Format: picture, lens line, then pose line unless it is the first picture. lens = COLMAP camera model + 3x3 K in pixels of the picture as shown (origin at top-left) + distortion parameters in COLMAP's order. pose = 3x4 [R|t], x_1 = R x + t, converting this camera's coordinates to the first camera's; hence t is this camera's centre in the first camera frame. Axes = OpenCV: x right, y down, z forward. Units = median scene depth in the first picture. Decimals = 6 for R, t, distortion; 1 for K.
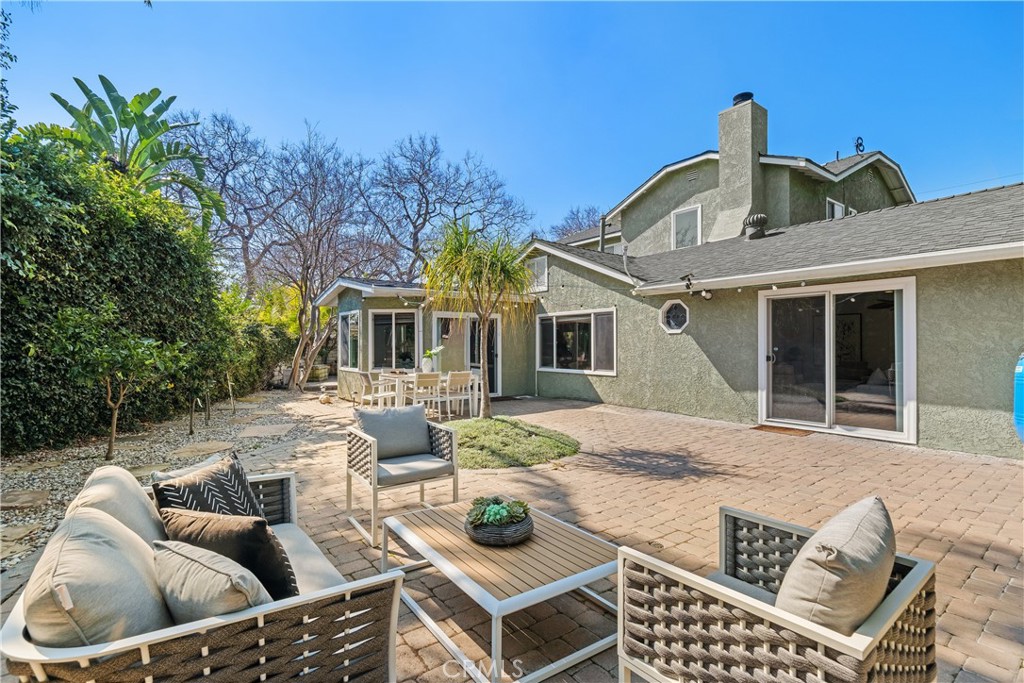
lens RADIAL K [[473.4, 0, 508.9], [0, 473.4, 346.5], [0, 0, 1]] dist [-0.001306, 0.000000]
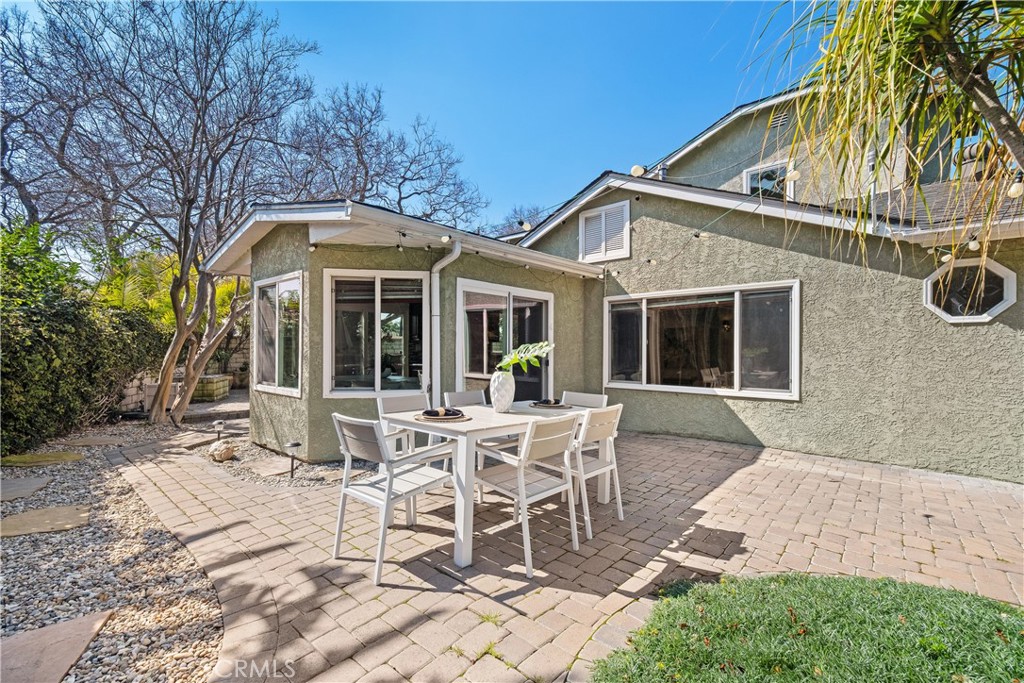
lens RADIAL K [[445.8, 0, 518.5], [0, 445.8, 349.4], [0, 0, 1]] dist [0.003112, -0.000229]
pose [[0.977872, 0.007444, 0.209071, -0.179746], [-0.006429, 0.999964, -0.005536, 0.005654], [-0.209105, 0.004069, 0.977885, 0.466736]]
